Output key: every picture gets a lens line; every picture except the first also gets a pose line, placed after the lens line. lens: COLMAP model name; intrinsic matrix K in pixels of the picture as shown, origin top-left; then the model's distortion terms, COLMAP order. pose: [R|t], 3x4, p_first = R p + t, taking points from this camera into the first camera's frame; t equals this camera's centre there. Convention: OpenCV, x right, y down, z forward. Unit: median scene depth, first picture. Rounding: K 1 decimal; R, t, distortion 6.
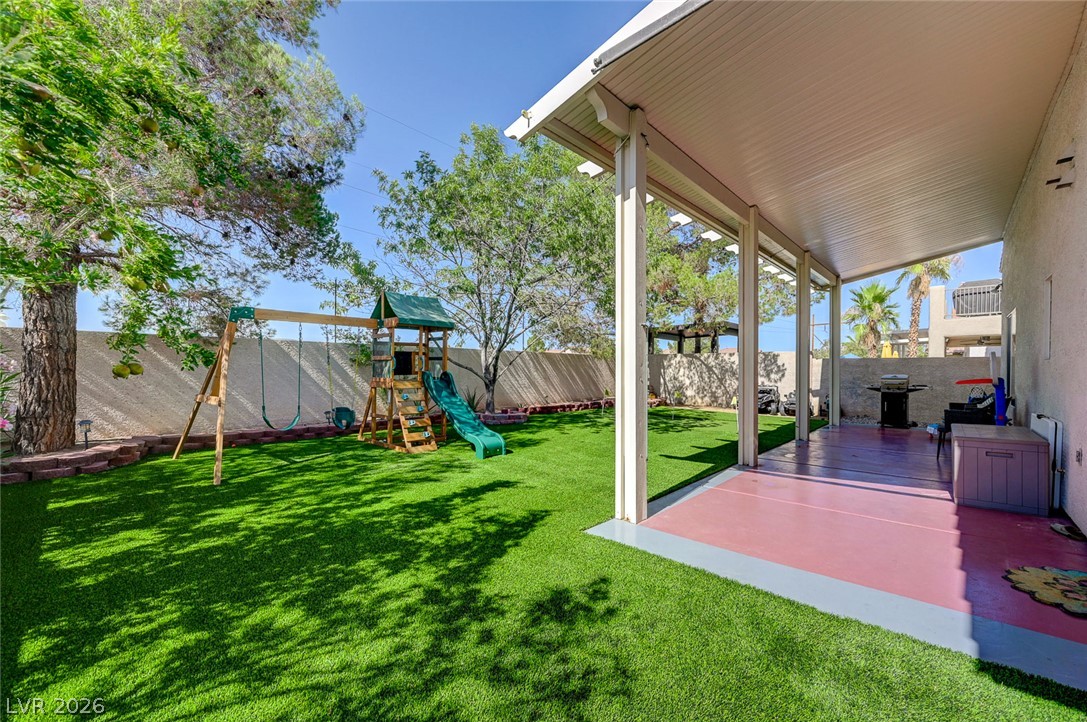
lens RADIAL K [[431.8, 0, 539.5], [0, 431.8, 371.3], [0, 0, 1]] dist [-0.001890, -0.000264]
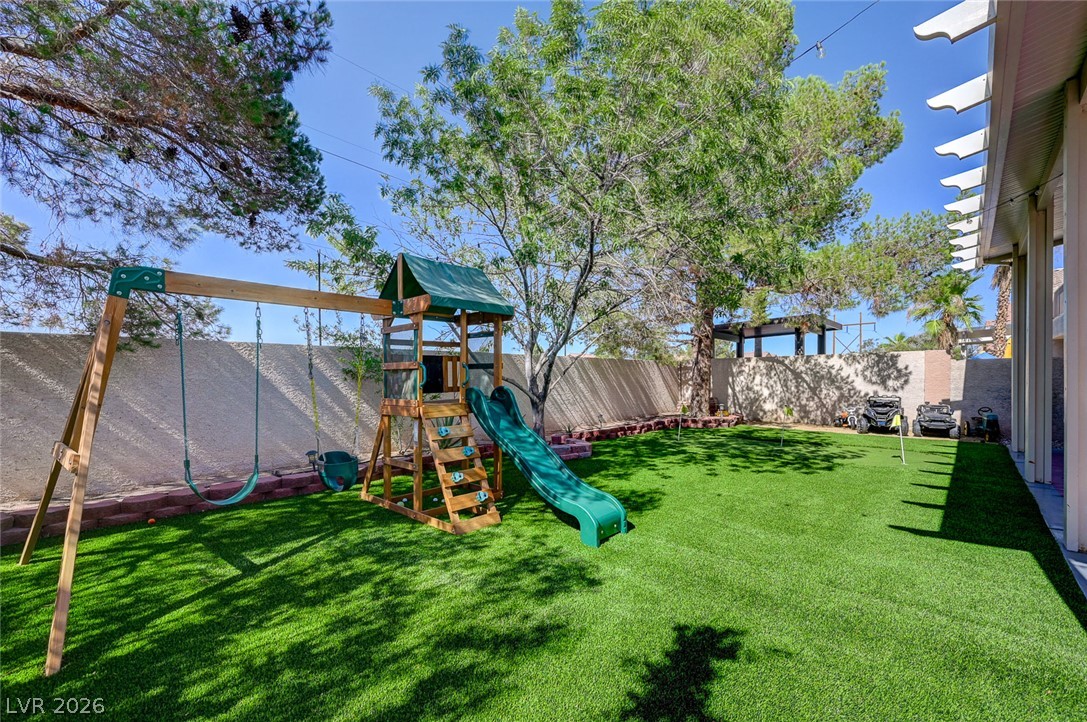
lens RADIAL K [[458.6, 0, 533.0], [0, 458.6, 388.6], [0, 0, 1]] dist [-0.000630, -0.000132]
pose [[0.999848, -0.016288, -0.006285, -0.156953], [0.016387, 0.999737, 0.016029, -0.006180], [0.006023, -0.016130, 0.999852, 0.322949]]
